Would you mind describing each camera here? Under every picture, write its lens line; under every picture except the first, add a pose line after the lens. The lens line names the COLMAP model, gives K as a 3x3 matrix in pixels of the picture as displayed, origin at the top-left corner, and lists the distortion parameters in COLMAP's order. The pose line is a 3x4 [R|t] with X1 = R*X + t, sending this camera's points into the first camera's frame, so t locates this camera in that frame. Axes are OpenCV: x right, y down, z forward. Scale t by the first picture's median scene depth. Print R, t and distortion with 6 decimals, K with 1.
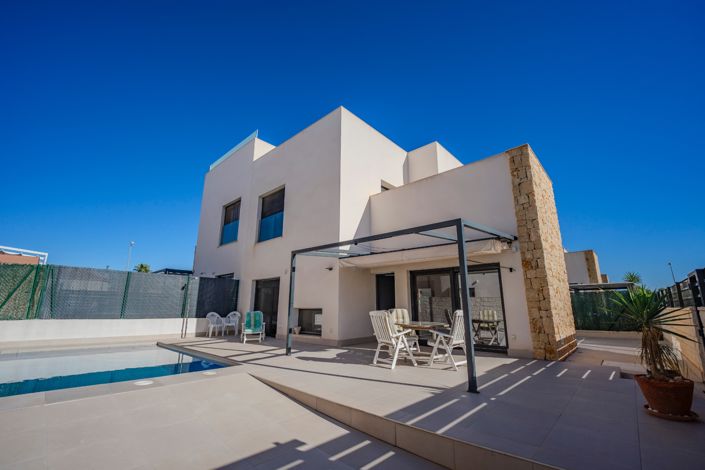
lens RADIAL K [[294.6, 0, 349.7], [0, 294.6, 236.6], [0, 0, 1]] dist [-0.006719, -0.005024]
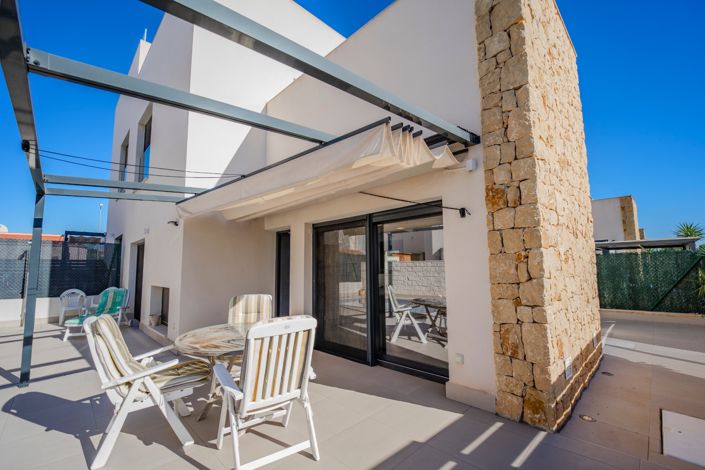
lens RADIAL K [[294.6, 0, 357.0], [0, 294.6, 237.1], [0, 0, 1]] dist [-0.006719, -0.005024]
pose [[0.998737, -0.018650, -0.046647, 0.410874], [0.024602, 0.991147, 0.130472, 0.088631], [0.043801, -0.131455, 0.990354, 0.548637]]
